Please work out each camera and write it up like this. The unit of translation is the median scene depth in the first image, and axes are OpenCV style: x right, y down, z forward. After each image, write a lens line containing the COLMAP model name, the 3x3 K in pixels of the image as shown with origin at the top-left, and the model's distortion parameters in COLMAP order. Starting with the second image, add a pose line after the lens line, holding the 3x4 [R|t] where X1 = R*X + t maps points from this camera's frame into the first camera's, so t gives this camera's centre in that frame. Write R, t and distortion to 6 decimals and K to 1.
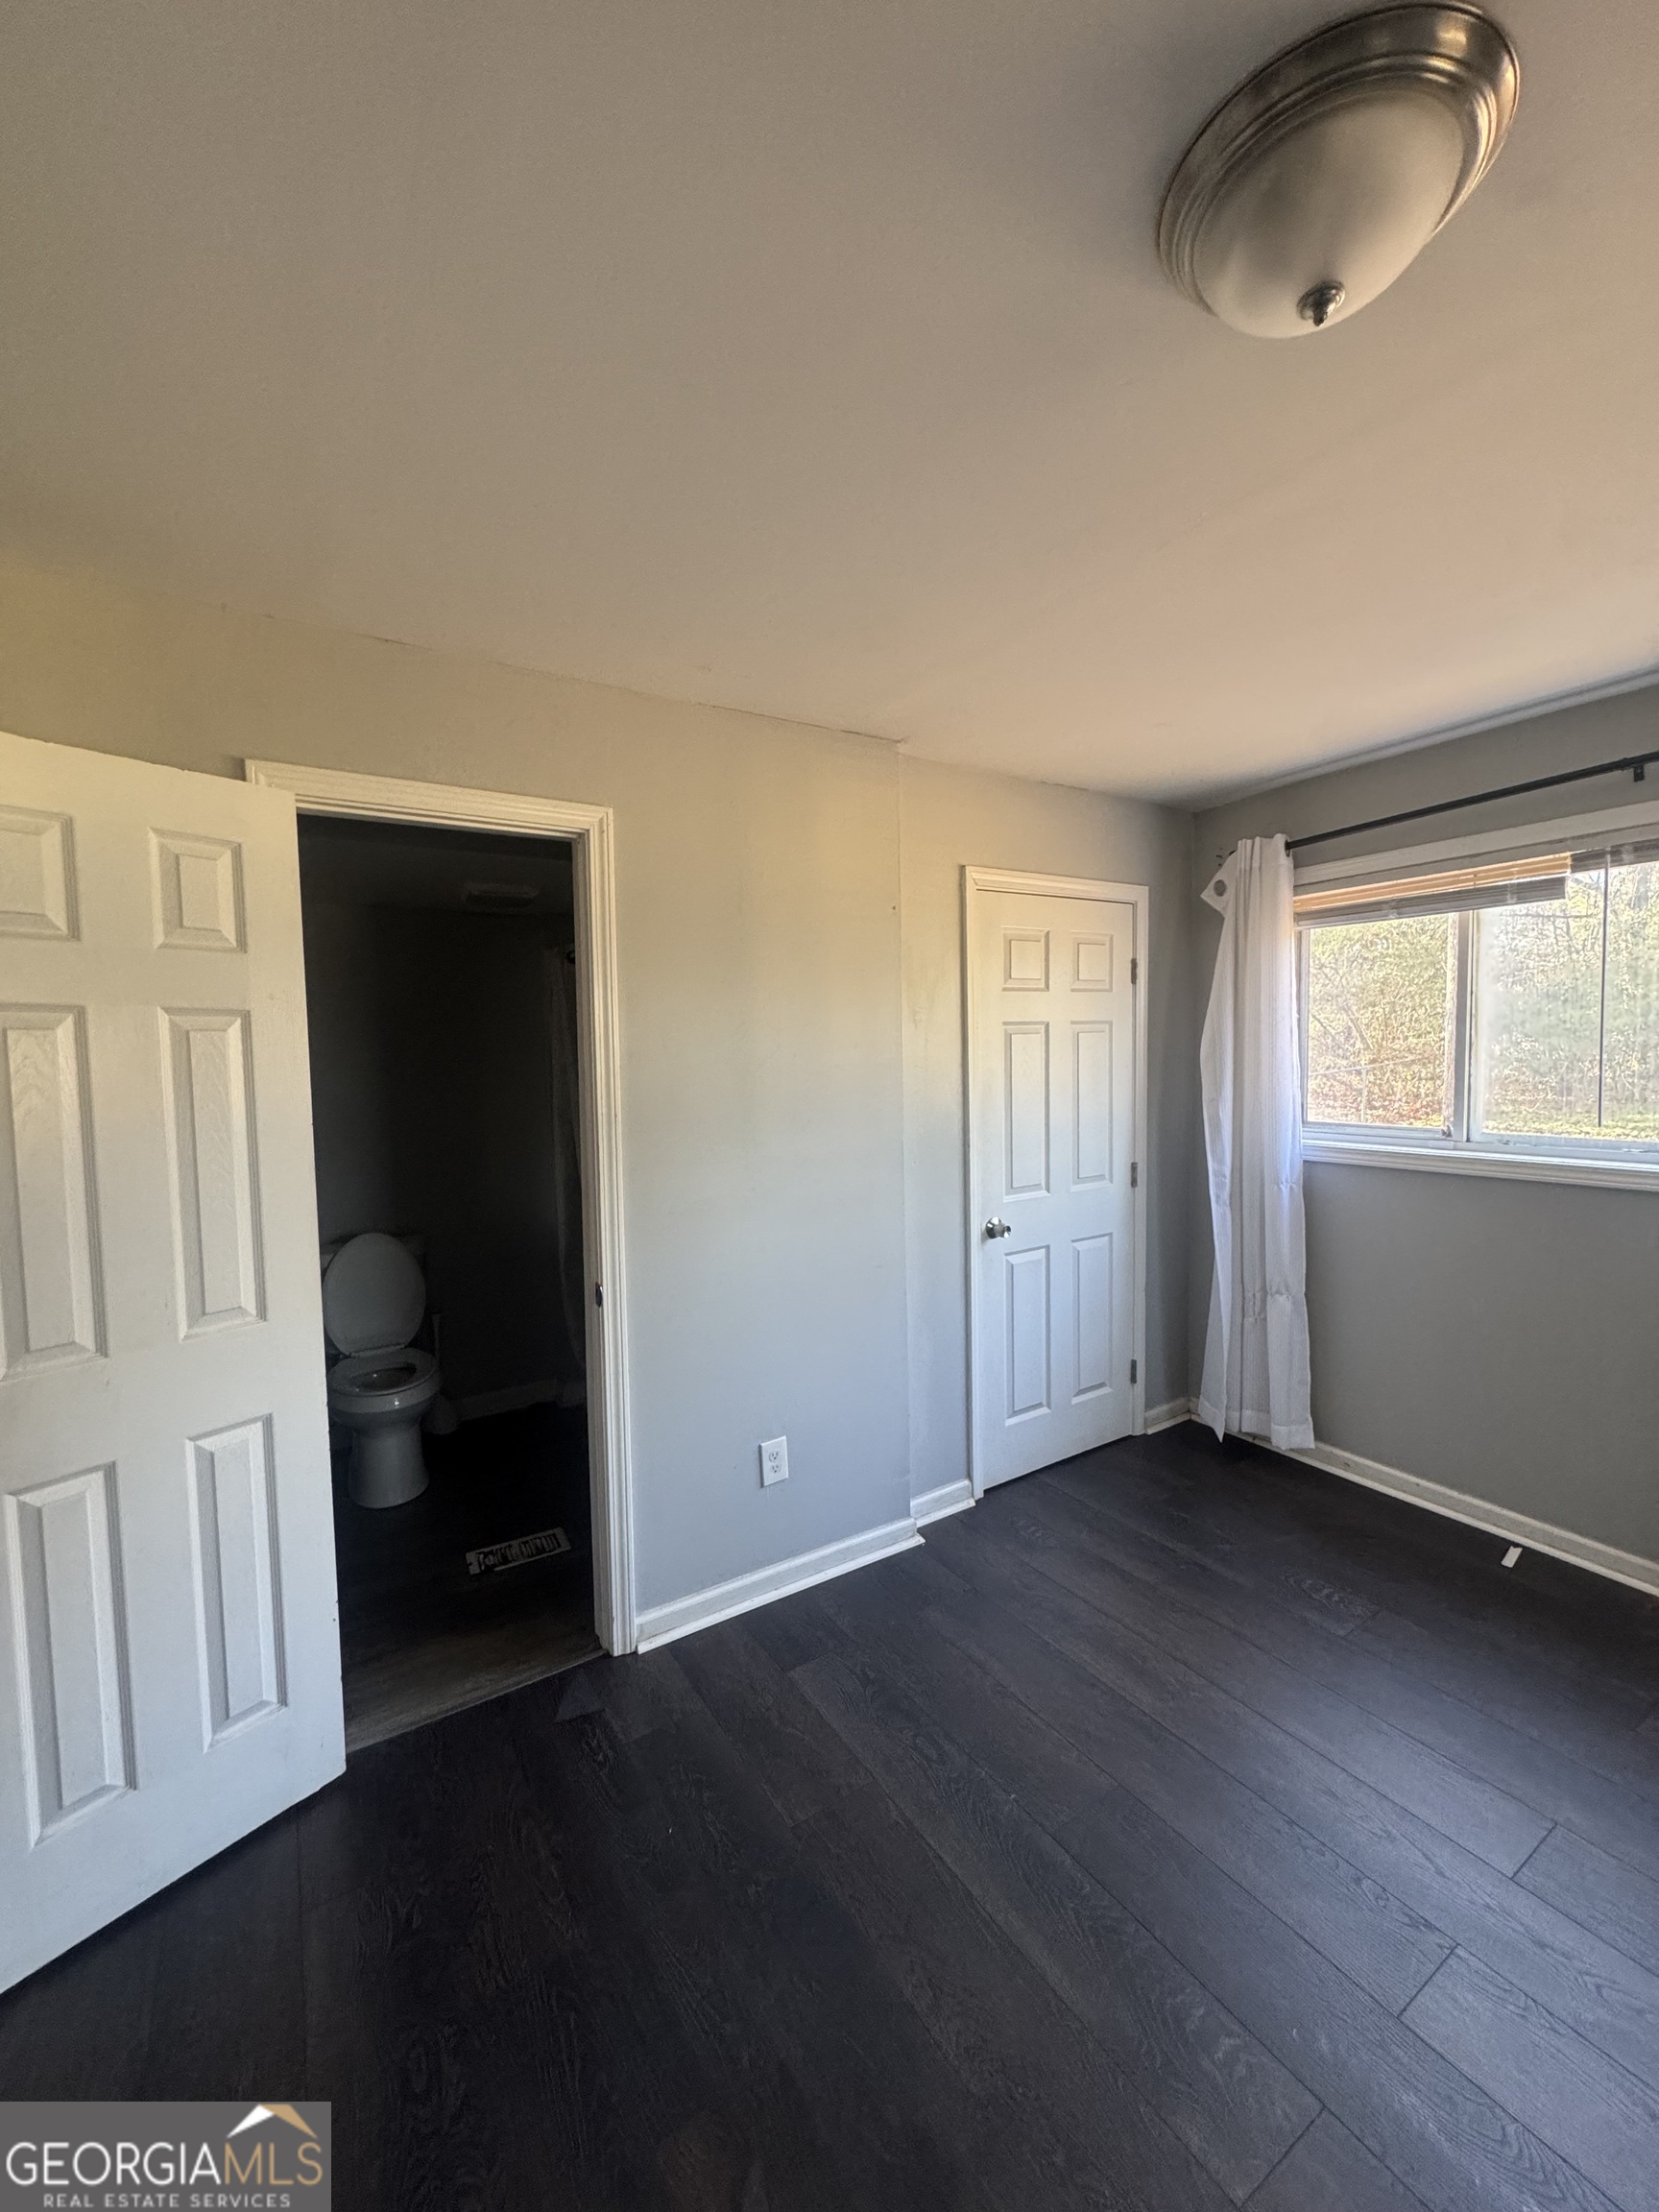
lens RADIAL K [[877.2, 0, 828.9], [0, 877.2, 1109.5], [0, 0, 1]] dist [0.000558, 0.000086]
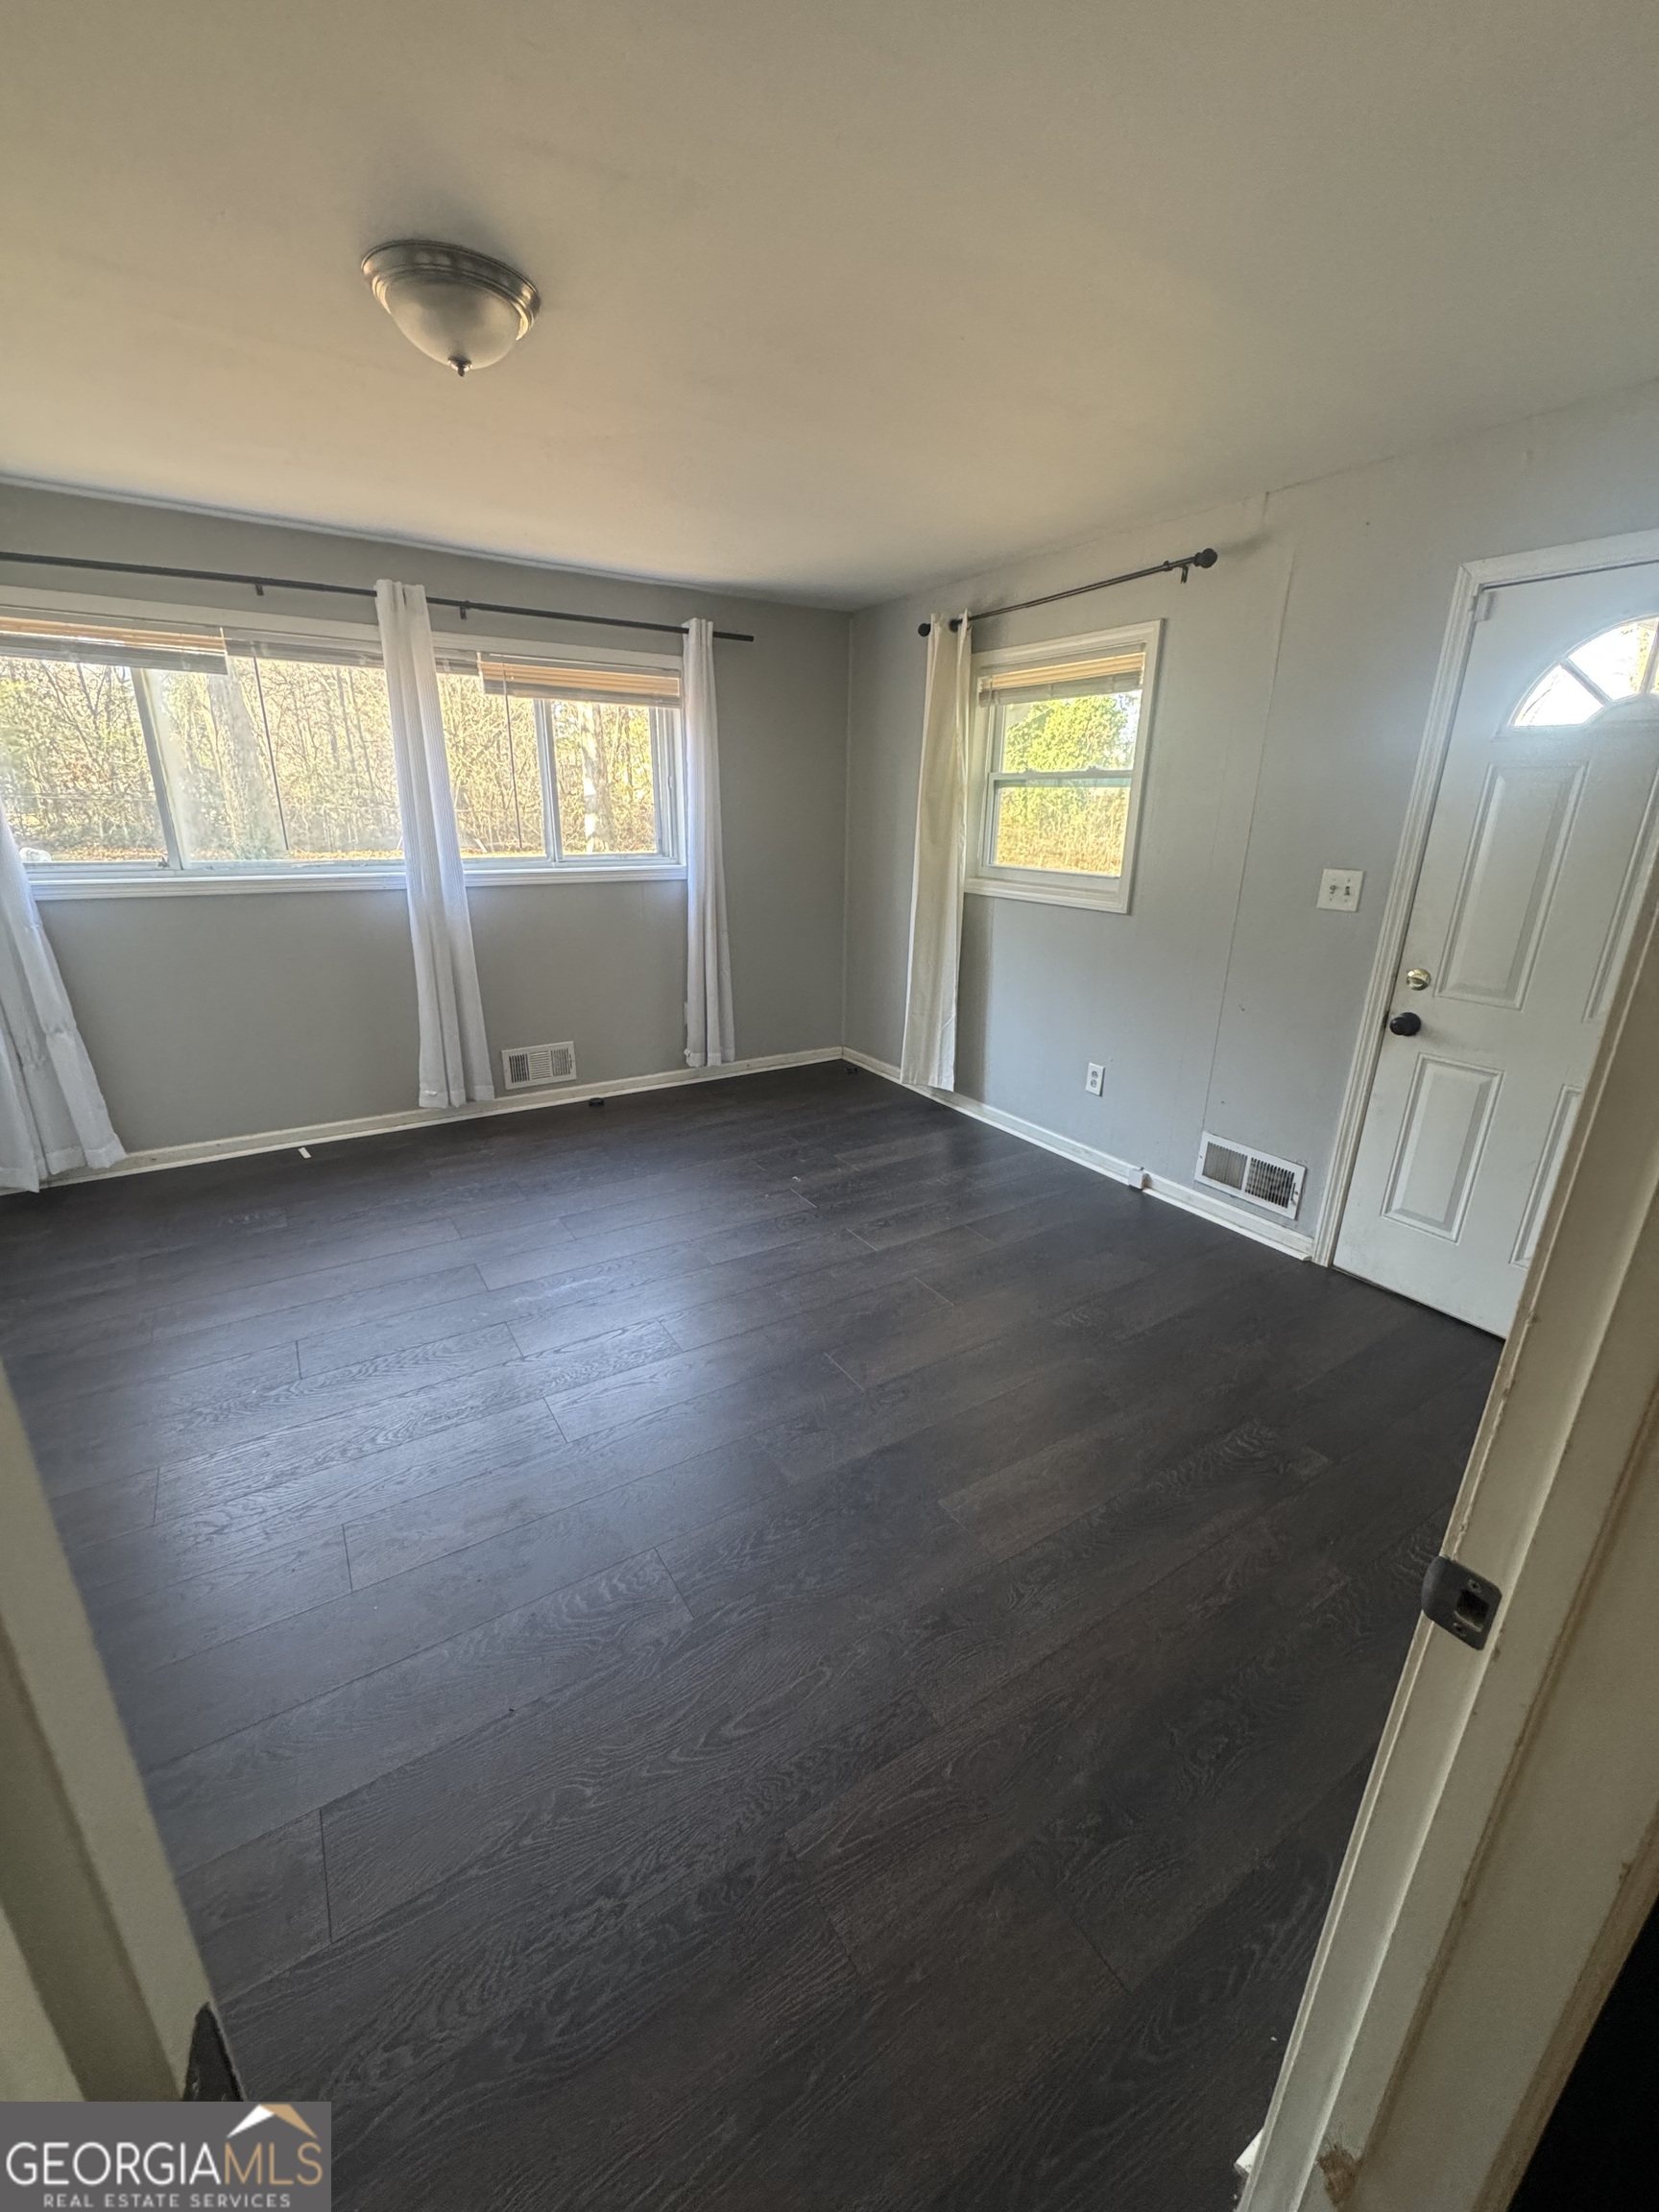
lens RADIAL K [[877.2, 0, 828.9], [0, 877.2, 1109.5], [0, 0, 1]] dist [0.000558, 0.000086]
pose [[-0.002222, -0.299785, 0.954004, -0.572924], [0.047078, 0.952918, 0.299553, 0.030862], [-0.998889, 0.045578, 0.011996, 0.081479]]
